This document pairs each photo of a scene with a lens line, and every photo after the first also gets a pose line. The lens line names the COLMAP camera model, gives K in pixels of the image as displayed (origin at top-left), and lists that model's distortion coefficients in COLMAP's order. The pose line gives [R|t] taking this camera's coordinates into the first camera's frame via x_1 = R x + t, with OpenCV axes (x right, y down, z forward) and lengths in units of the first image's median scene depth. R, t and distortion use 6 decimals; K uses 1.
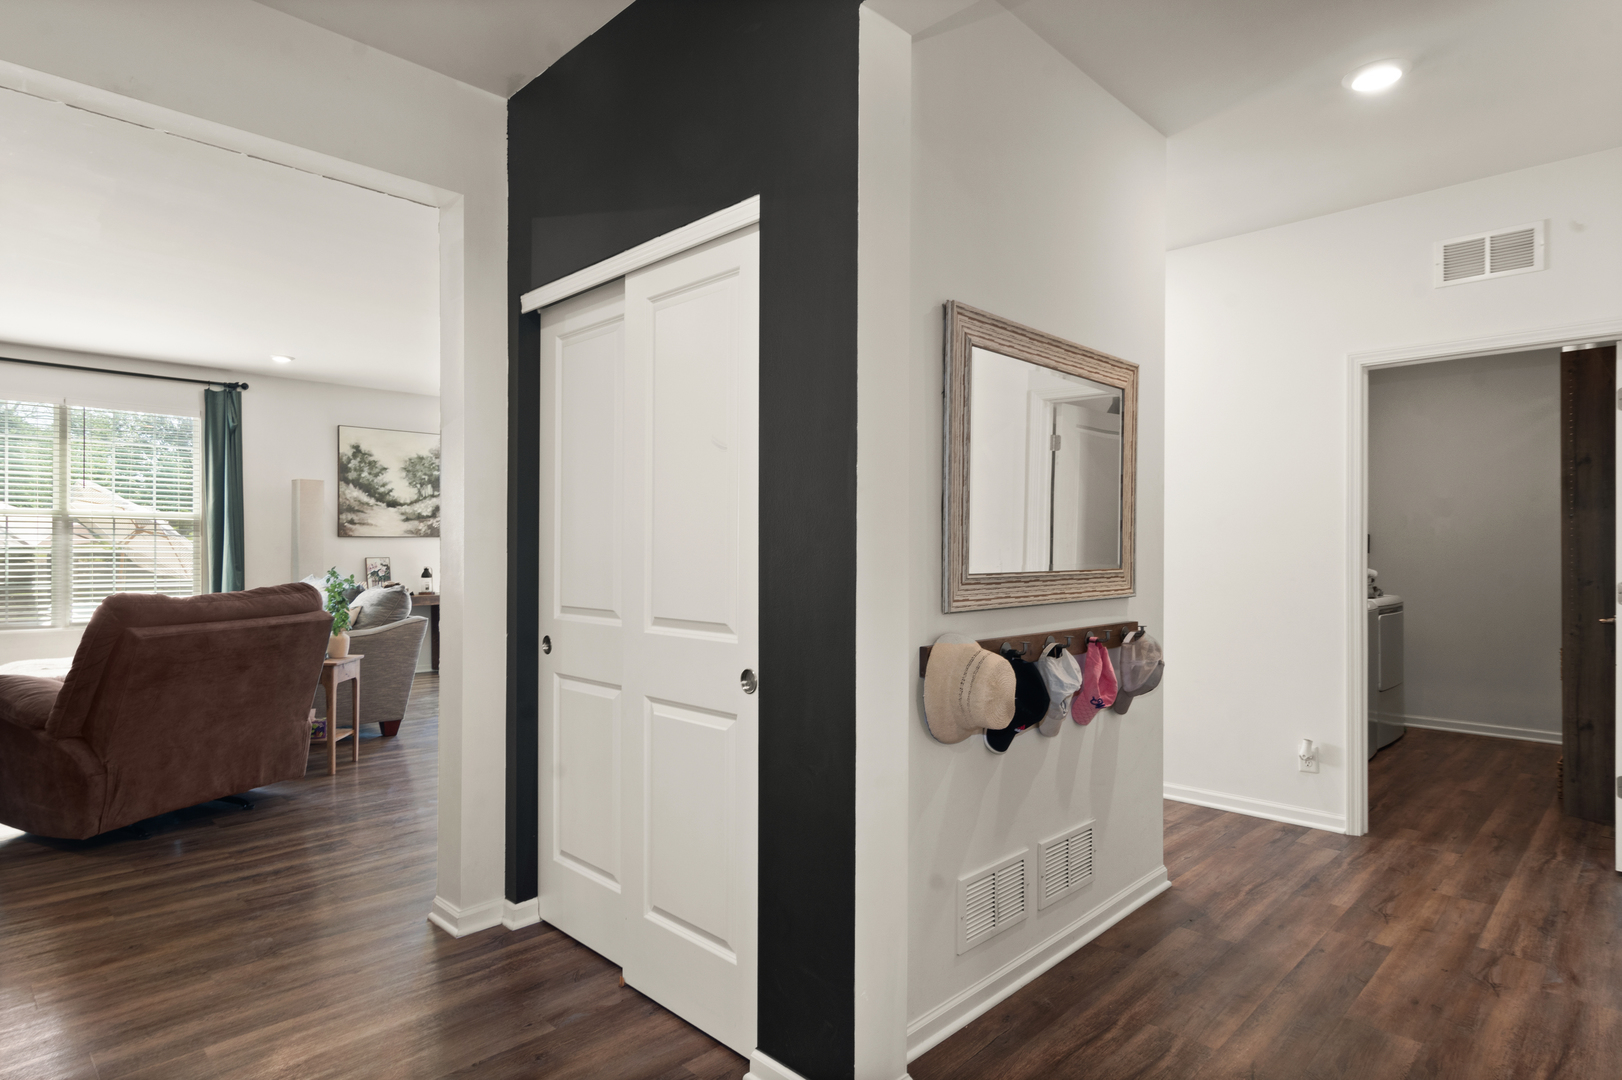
lens RADIAL K [[904.3, 0, 812.7], [0, 904.3, 541.7], [0, 0, 1]] dist [0.005384, 0.000773]
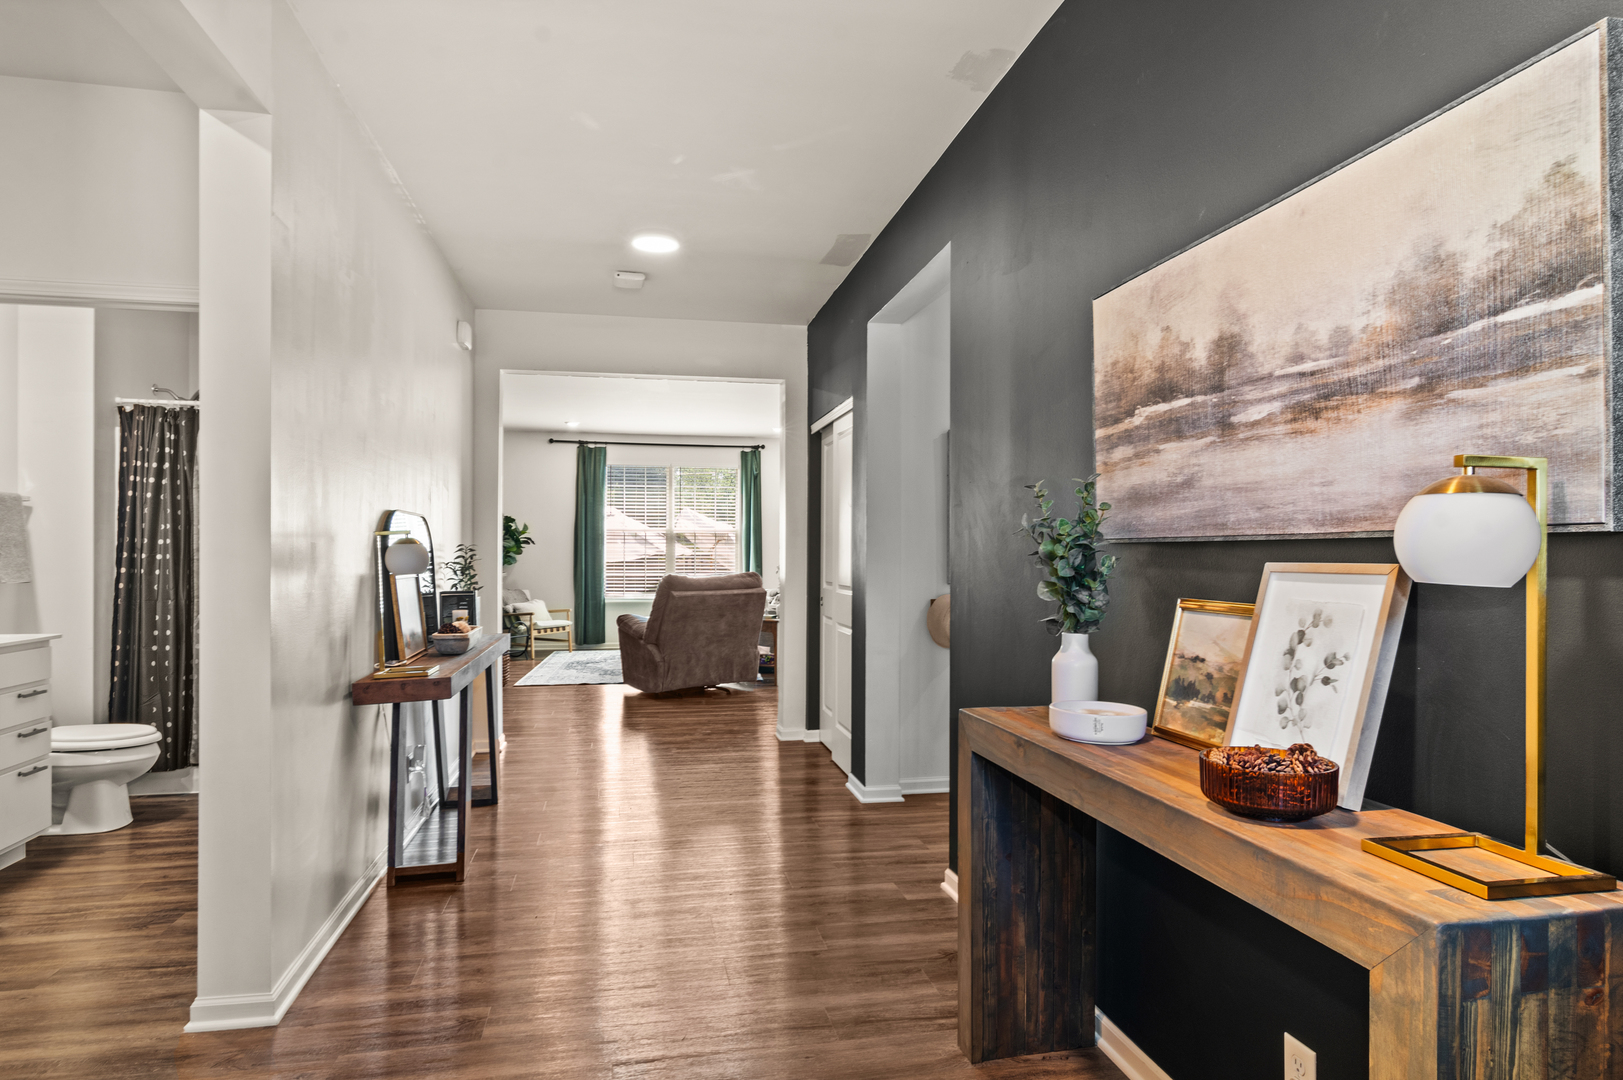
lens RADIAL K [[904.9, 0, 814.0], [0, 904.9, 548.2], [0, 0, 1]] dist [0.005384, 0.000773]
pose [[0.842346, -0.001344, -0.538935, 0.604488], [0.001889, 0.999998, 0.000459, -0.002647], [0.538934, -0.001404, 0.842347, -0.537204]]
